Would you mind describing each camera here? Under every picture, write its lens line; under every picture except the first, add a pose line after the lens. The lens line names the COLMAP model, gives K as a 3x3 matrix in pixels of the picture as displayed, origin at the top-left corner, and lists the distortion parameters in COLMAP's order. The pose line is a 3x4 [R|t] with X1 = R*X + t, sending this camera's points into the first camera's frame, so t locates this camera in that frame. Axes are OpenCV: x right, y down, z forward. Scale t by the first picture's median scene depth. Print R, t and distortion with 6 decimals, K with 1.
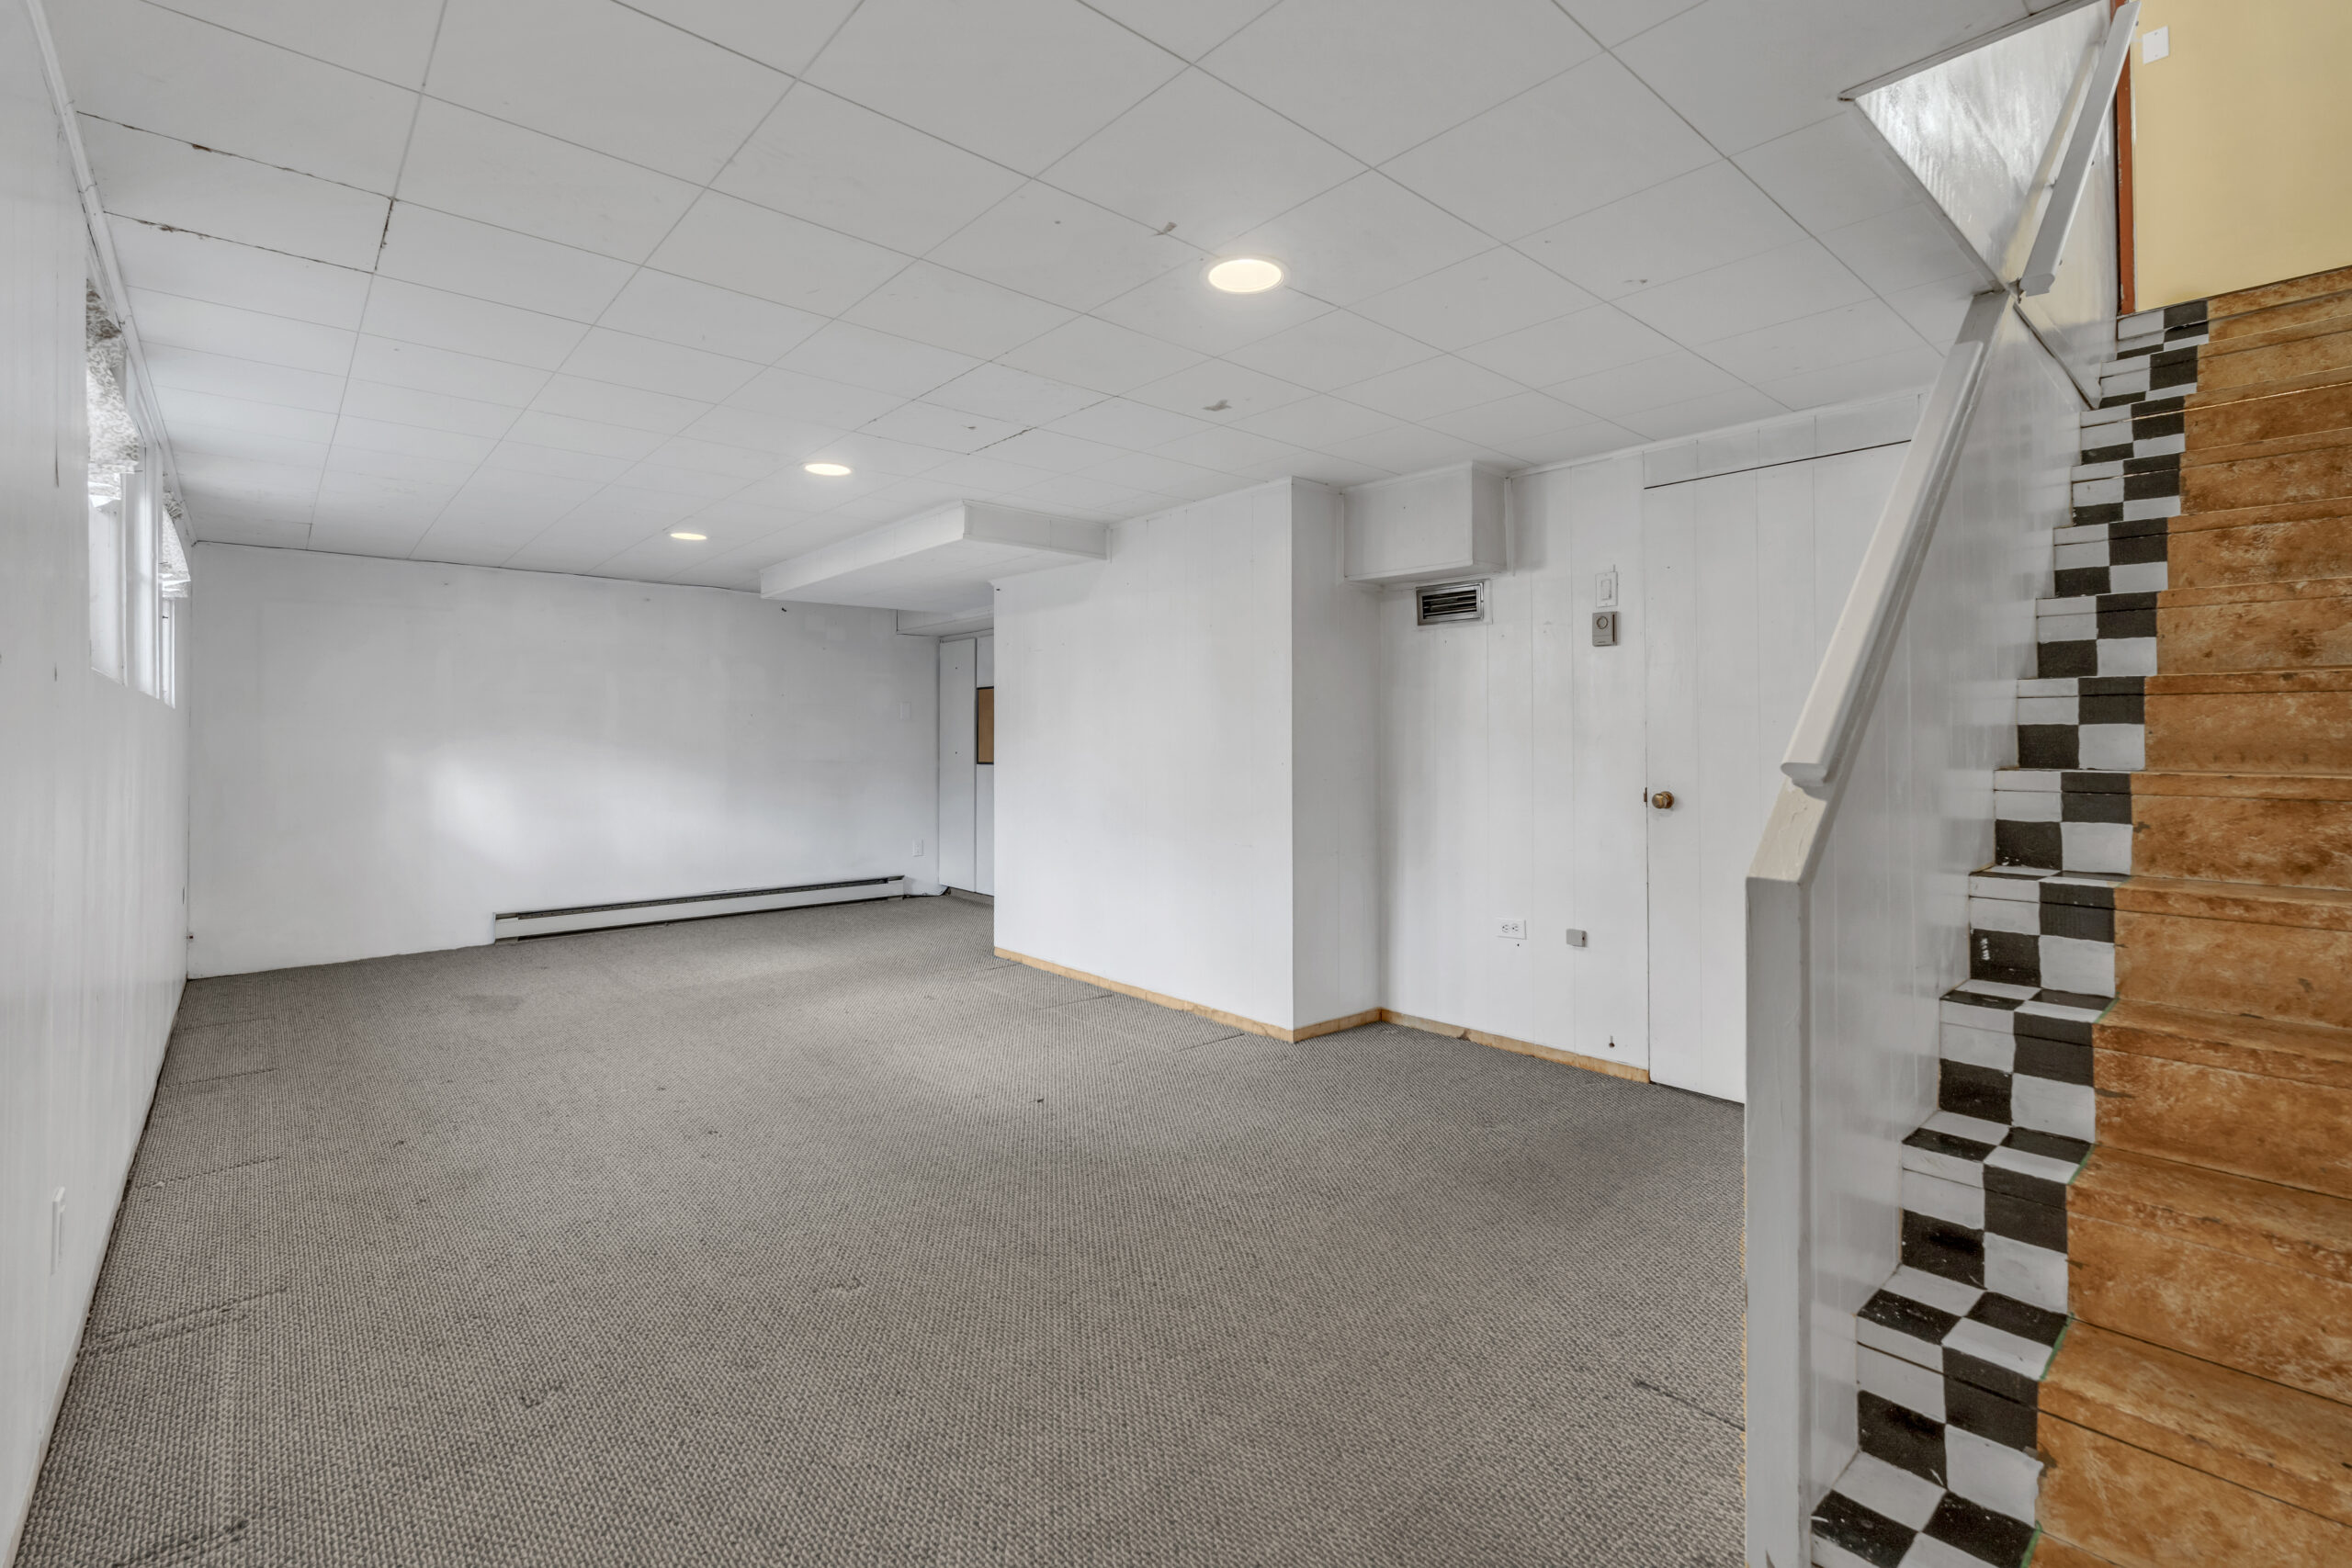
lens RADIAL K [[1050.2, 0, 1176.1], [0, 1050.2, 735.7], [0, 0, 1]] dist [-0.000939, -0.000061]
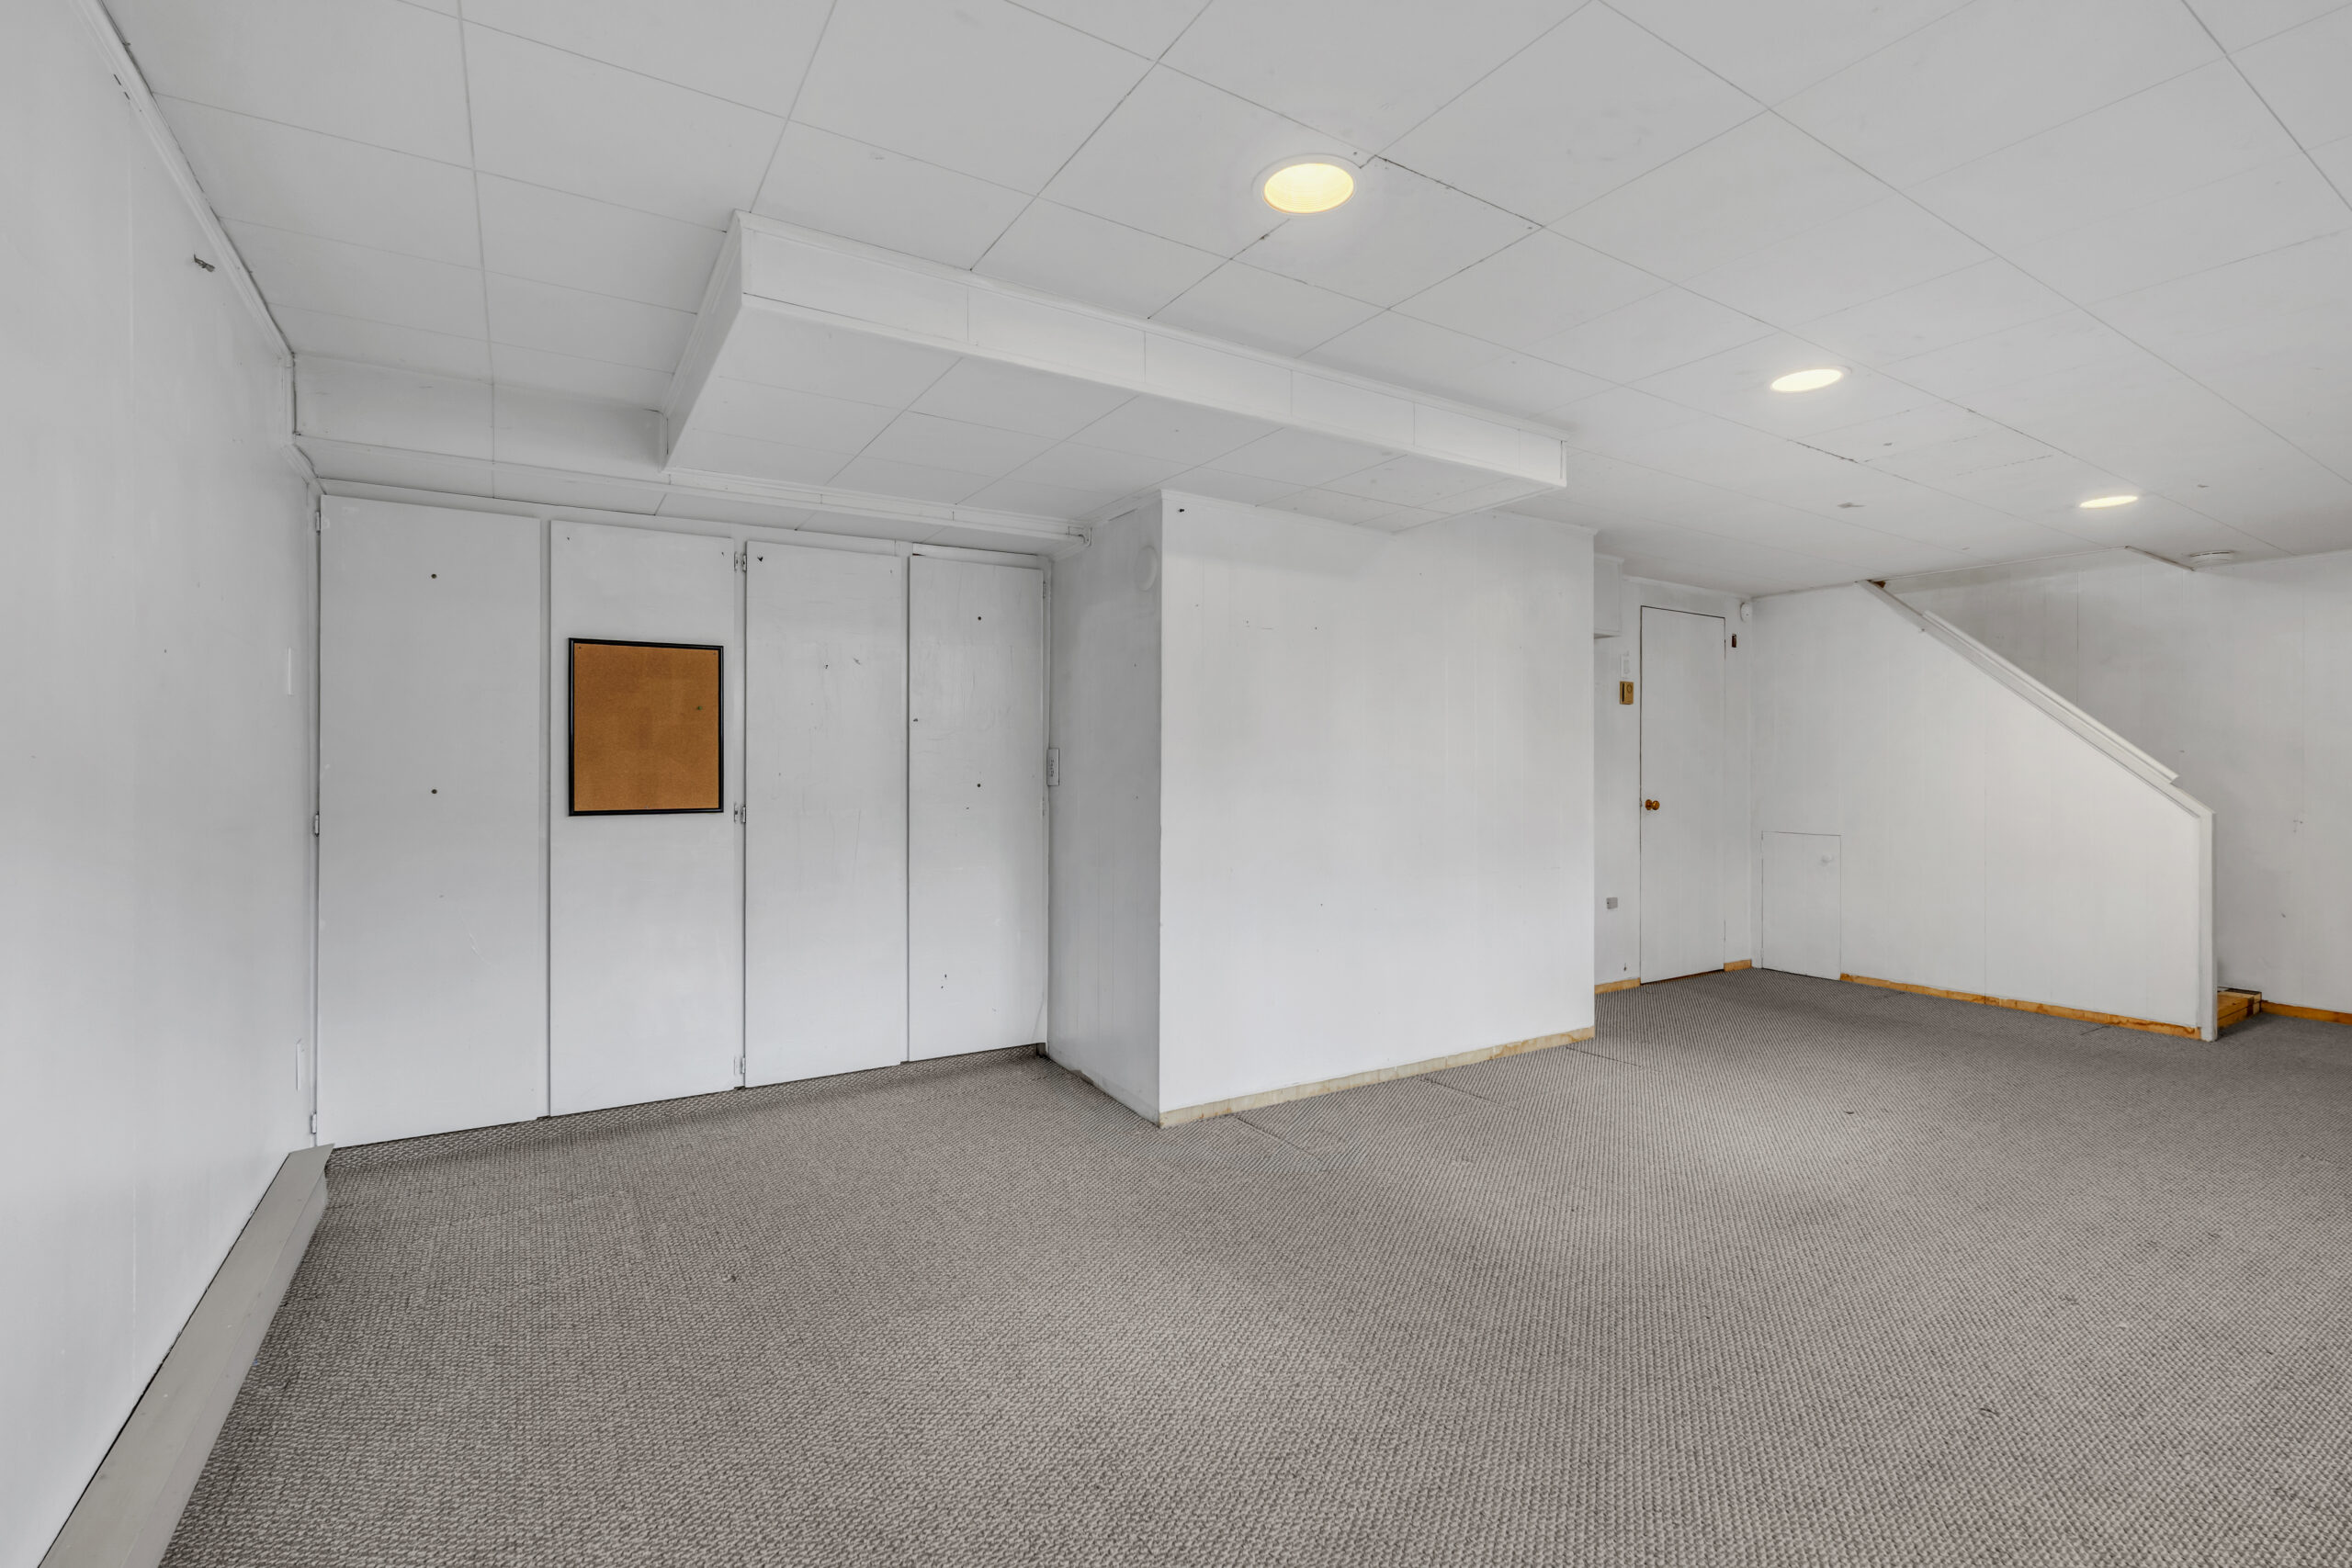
lens RADIAL K [[1034.8, 0, 1179.9], [0, 1034.8, 766.1], [0, 0, 1]] dist [-0.001644, -0.000172]
pose [[0.160741, -0.001186, 0.986996, -0.941152], [-0.009845, 0.999948, 0.002805, 0.004452], [-0.986947, -0.010168, 0.160721, 1.132574]]
